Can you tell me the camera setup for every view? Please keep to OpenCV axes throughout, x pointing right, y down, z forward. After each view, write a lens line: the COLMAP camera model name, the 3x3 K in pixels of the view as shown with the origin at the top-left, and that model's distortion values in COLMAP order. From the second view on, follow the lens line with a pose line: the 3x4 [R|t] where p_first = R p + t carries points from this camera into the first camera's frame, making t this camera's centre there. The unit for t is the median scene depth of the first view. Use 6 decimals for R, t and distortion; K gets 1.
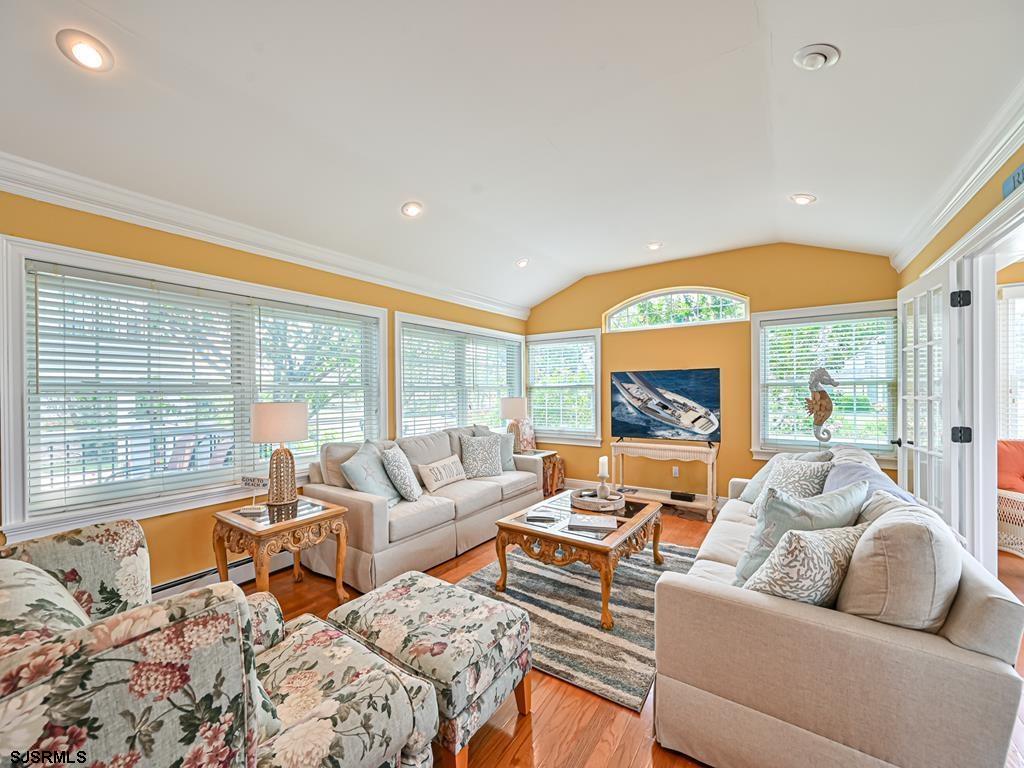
lens RADIAL K [[401.9, 0, 514.0], [0, 401.9, 390.9], [0, 0, 1]] dist [-0.000136, -0.000086]
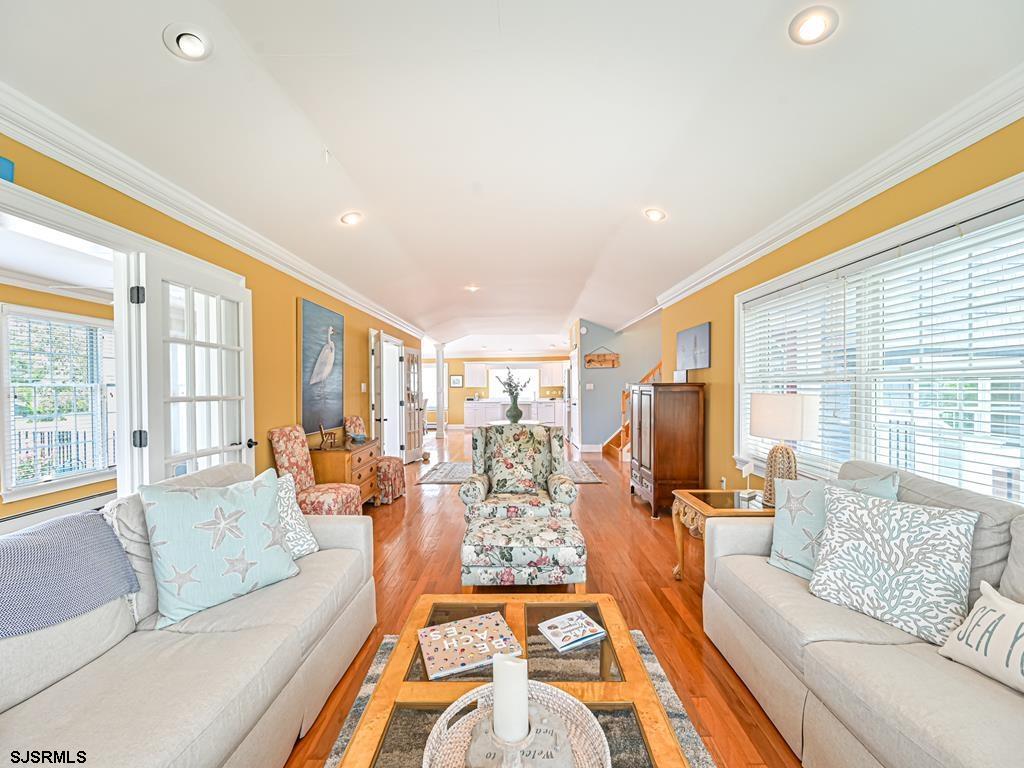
lens RADIAL K [[401.9, 0, 514.0], [0, 401.9, 390.9], [0, 0, 1]] dist [-0.000136, -0.000086]
pose [[-0.832643, 0.020022, -0.553448, 0.287114], [0.012033, 0.999764, 0.018067, 0.000053], [0.553680, 0.008384, -0.832688, 1.005492]]
